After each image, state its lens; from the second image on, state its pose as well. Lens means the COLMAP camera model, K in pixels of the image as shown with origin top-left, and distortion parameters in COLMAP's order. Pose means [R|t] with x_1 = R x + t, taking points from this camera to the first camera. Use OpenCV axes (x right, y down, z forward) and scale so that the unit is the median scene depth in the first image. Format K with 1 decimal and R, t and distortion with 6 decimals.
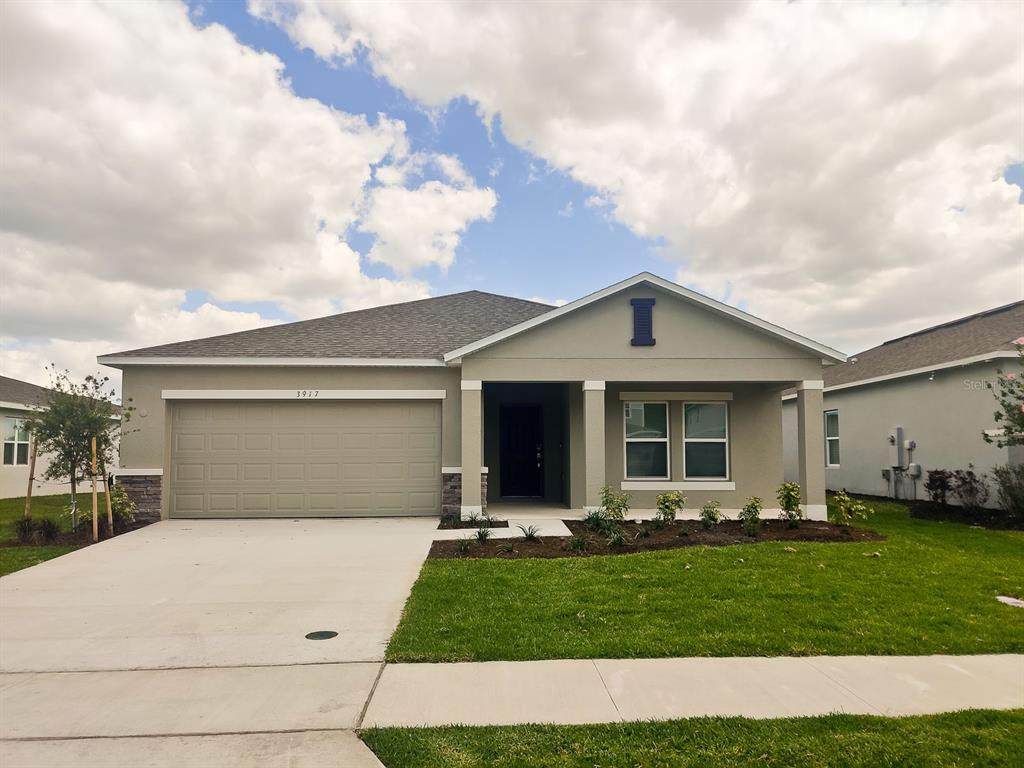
lens RADIAL K [[763.9, 0, 485.6], [0, 763.9, 392.0], [0, 0, 1]] dist [0.033034, -0.021027]
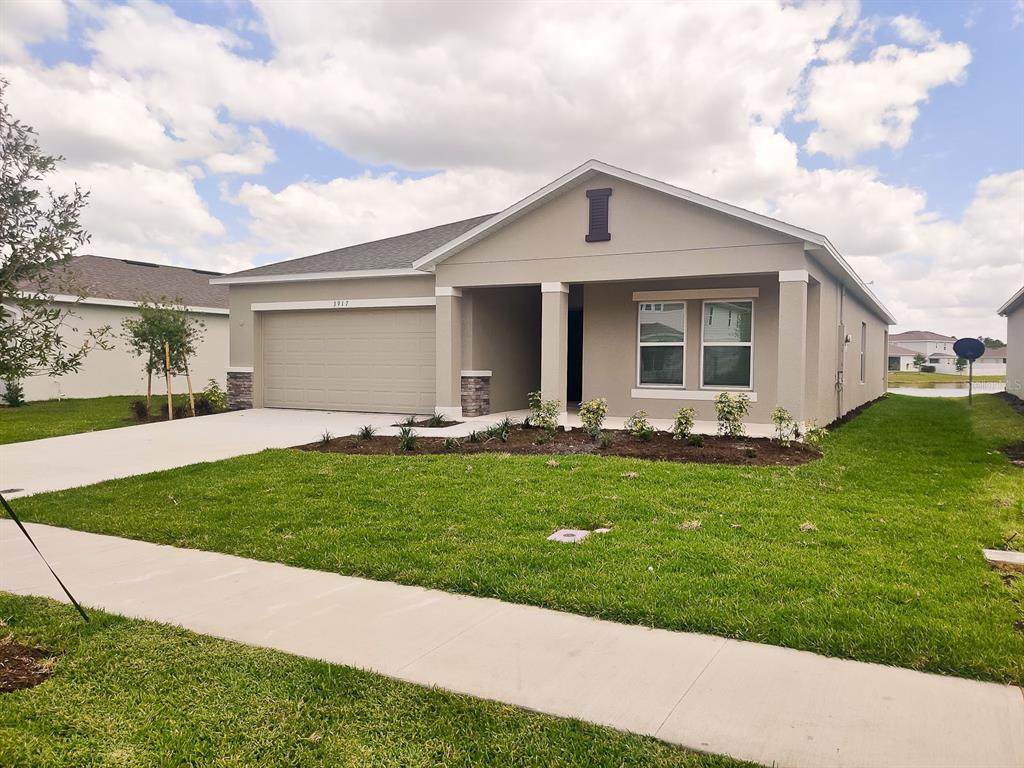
lens RADIAL K [[763.9, 0, 517.0], [0, 763.9, 384.5], [0, 0, 1]] dist [0.033034, -0.021027]
pose [[0.871793, 0.025128, -0.489230, 0.552051], [0.029882, 0.994096, 0.104308, 0.011154], [0.488962, -0.105554, 0.865895, 0.131301]]
